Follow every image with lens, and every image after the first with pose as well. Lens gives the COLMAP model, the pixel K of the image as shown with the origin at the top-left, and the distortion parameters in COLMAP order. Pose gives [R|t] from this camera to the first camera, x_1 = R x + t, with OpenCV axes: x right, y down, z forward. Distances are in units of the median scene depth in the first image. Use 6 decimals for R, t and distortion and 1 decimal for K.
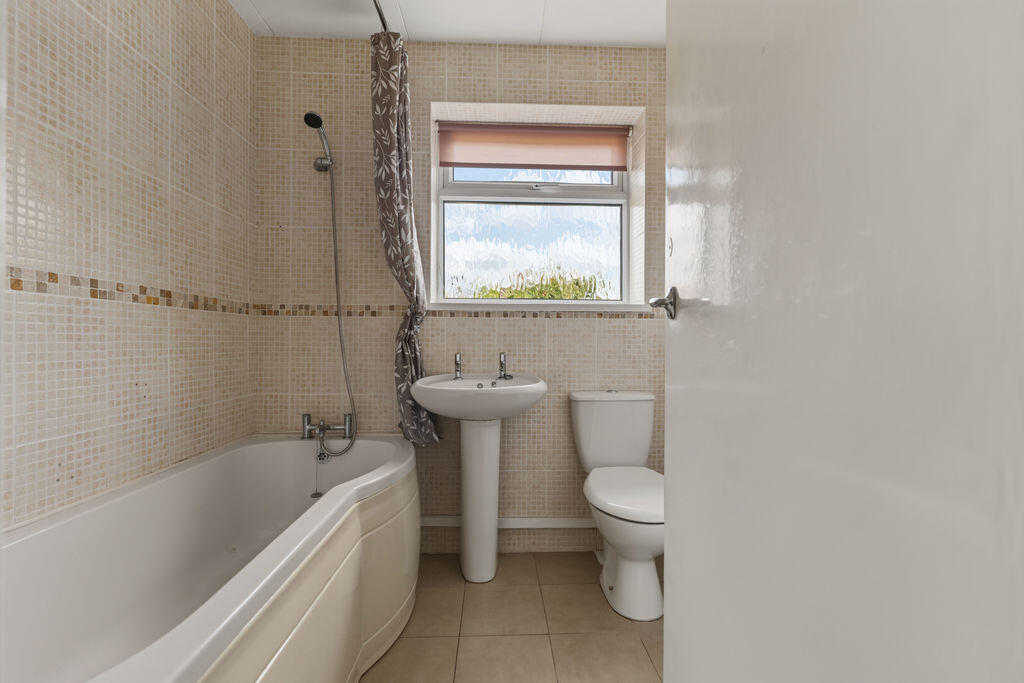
lens RADIAL K [[434.2, 0, 512.0], [0, 434.2, 341.5], [0, 0, 1]] dist [0.000771, 0.000107]
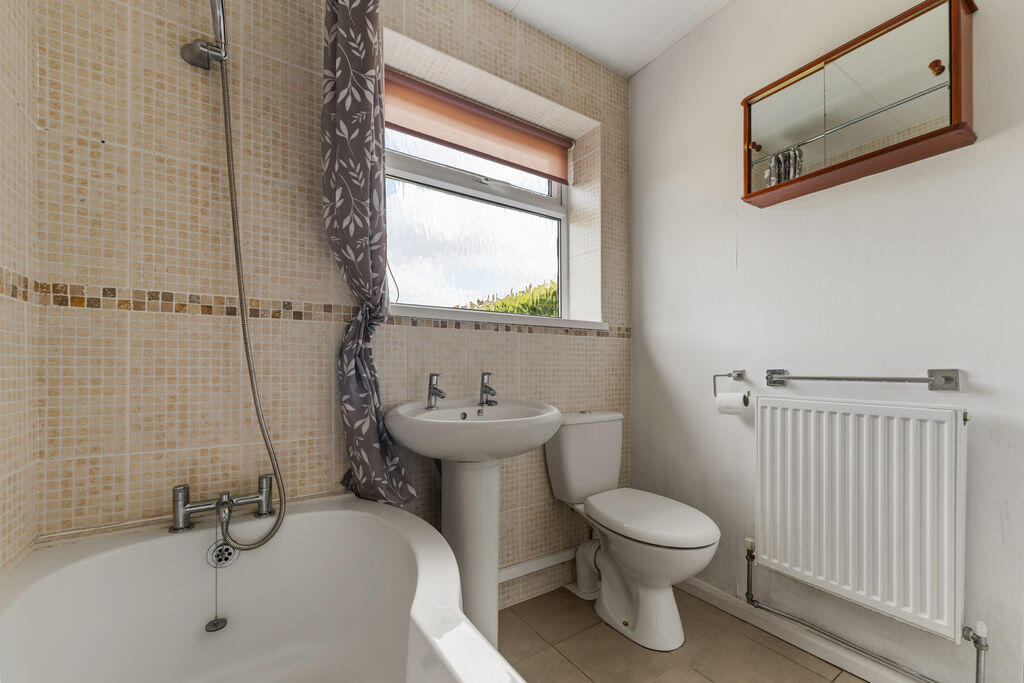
lens RADIAL K [[414.0, 0, 512.2], [0, 414.0, 363.3], [0, 0, 1]] dist [-0.000659, -0.000090]
pose [[0.856657, -0.000452, 0.515886, -0.364085], [-0.000381, 0.999999, 0.001509, 0.006519], [-0.515886, -0.001489, 0.856656, 0.305256]]
